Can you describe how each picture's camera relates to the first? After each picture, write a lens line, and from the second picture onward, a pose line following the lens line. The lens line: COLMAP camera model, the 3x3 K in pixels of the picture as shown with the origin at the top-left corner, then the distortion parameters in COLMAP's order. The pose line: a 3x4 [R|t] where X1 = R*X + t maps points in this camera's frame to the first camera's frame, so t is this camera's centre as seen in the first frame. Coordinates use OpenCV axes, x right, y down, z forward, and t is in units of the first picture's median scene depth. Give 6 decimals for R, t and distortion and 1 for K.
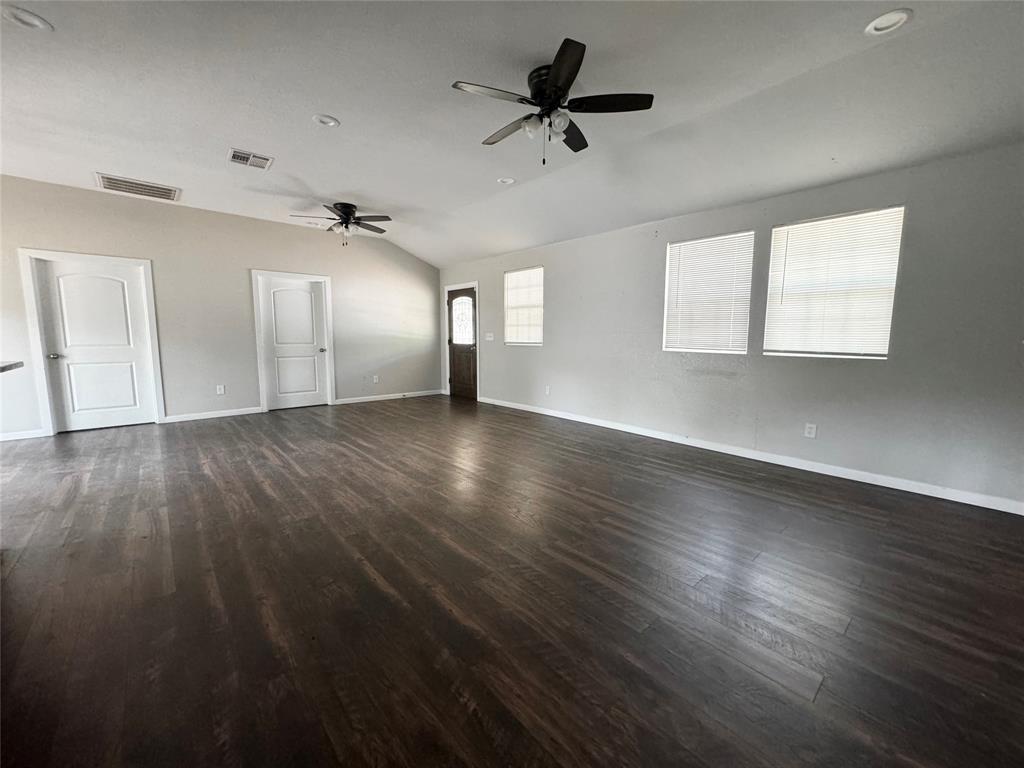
lens RADIAL K [[407.4, 0, 509.7], [0, 407.4, 384.8], [0, 0, 1]] dist [0.000119, 0.000075]
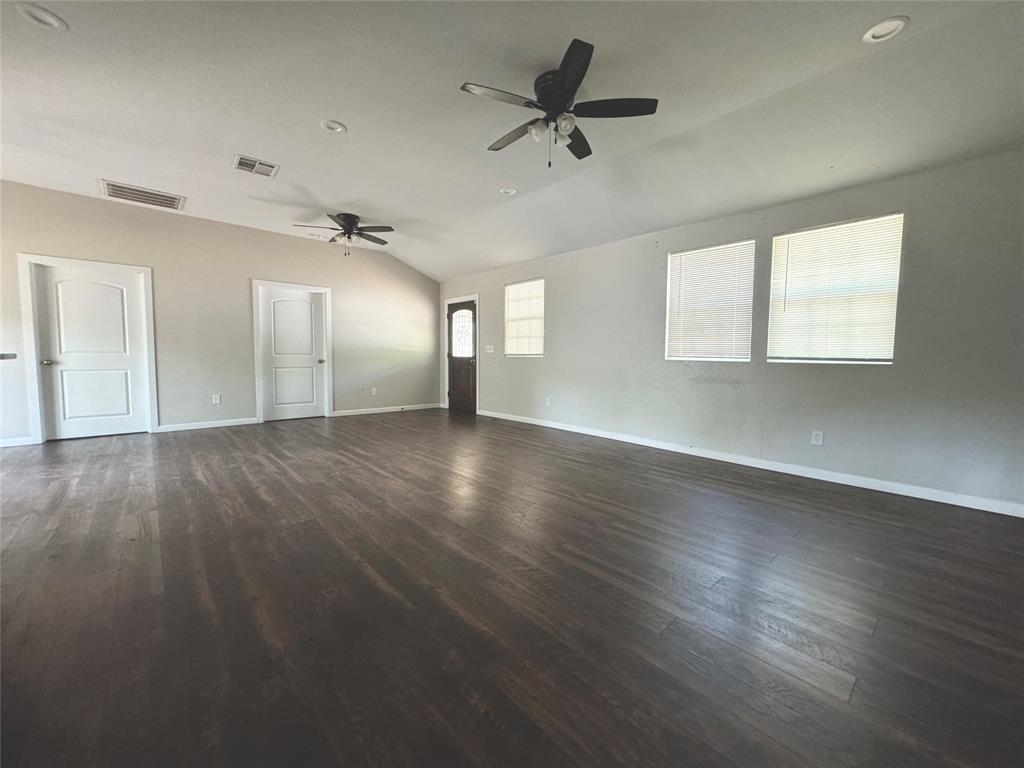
lens RADIAL K [[407.4, 0, 509.6], [0, 407.4, 385.3], [0, 0, 1]] dist [0.000119, 0.000075]
pose [[0.999951, 0.004740, 0.008679, -0.015236], [-0.004298, 0.998728, -0.050244, 0.035883], [-0.008906, 0.050204, 0.998699, 0.013623]]
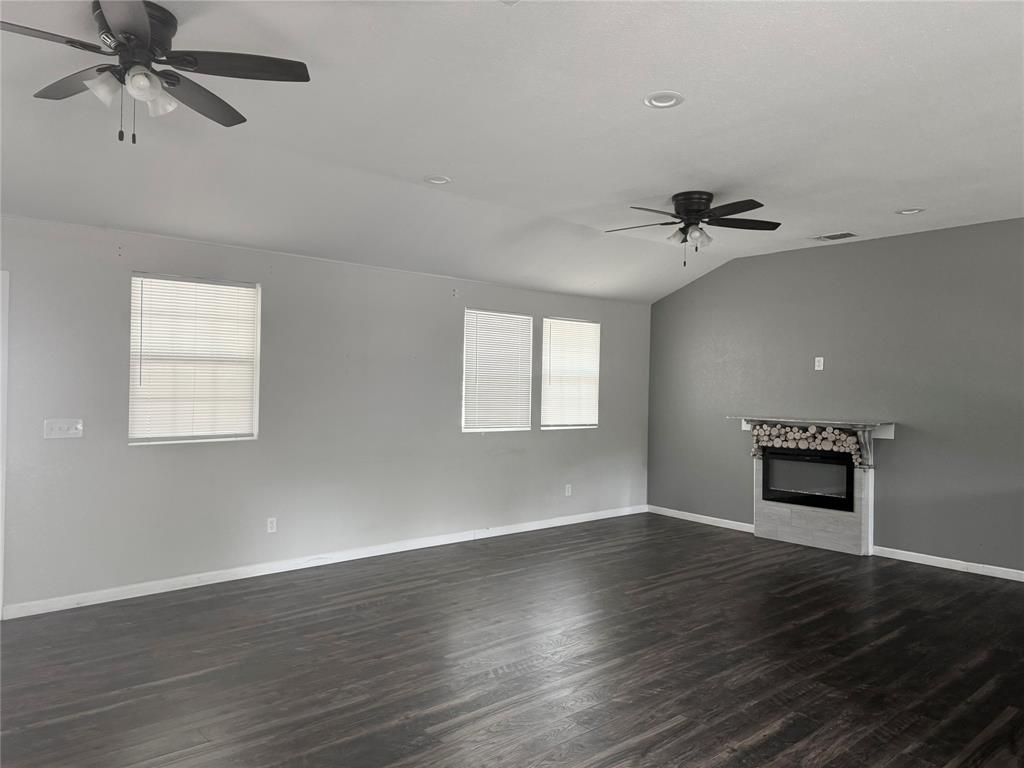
lens RADIAL K [[723.9, 0, 513.1], [0, 723.9, 375.4], [0, 0, 1]] dist [0.058868, -0.068155]
pose [[-0.002952, 0.010554, 0.999940, -1.296896], [0.109770, 0.993905, -0.010166, -0.204151], [-0.993953, 0.109733, -0.004092, 1.053696]]
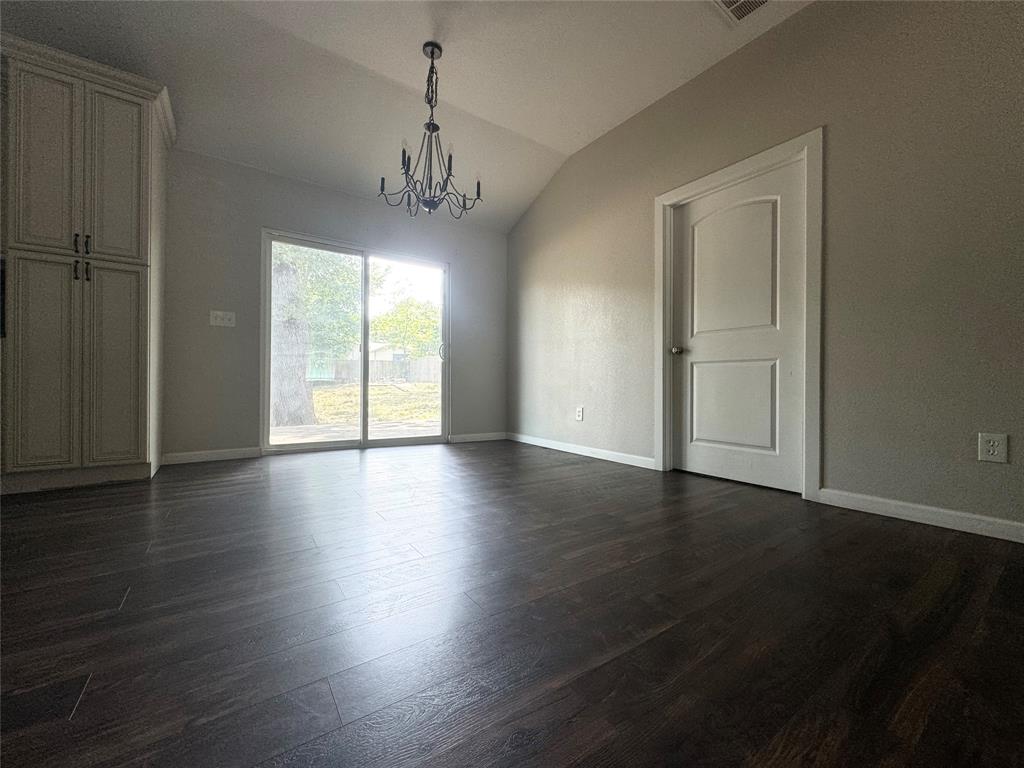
lens RADIAL K [[407.4, 0, 517.8], [0, 407.4, 381.1], [0, 0, 1]] dist [0.000119, 0.000075]
pose [[-0.099691, -0.008729, -0.994980, -0.538622], [-0.126724, 0.991930, 0.003995, 0.009426], [0.986916, 0.126487, -0.099993, 0.982625]]
